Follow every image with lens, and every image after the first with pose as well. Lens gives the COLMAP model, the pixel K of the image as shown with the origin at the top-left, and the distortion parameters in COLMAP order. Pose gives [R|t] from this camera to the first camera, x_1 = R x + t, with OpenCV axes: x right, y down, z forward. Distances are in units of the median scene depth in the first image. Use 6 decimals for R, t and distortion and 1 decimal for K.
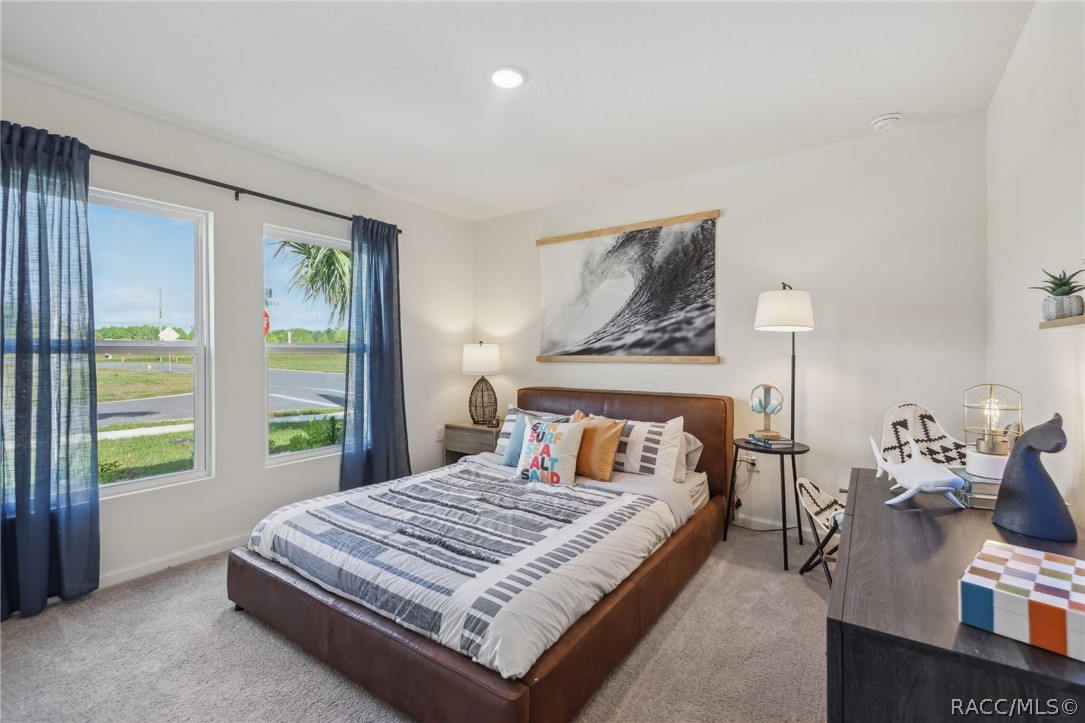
lens RADIAL K [[474.2, 0, 542.5], [0, 474.2, 361.5], [0, 0, 1]] dist [0.001110, 0.000076]
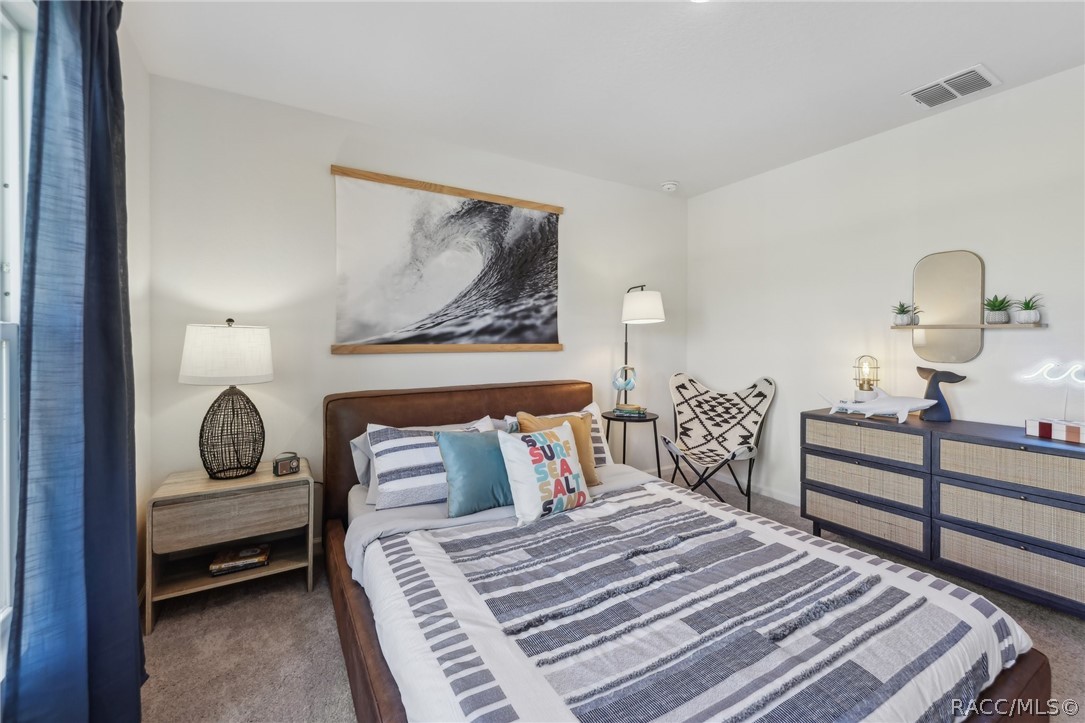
lens RADIAL K [[442.6, 0, 541.6], [0, 442.6, 348.2], [0, 0, 1]] dist [0.001790, -0.000133]
pose [[0.410748, -0.015794, 0.911612, -0.535036], [0.016776, 0.999812, 0.009763, -0.011104], [-0.911594, 0.011283, 0.410936, 0.598378]]
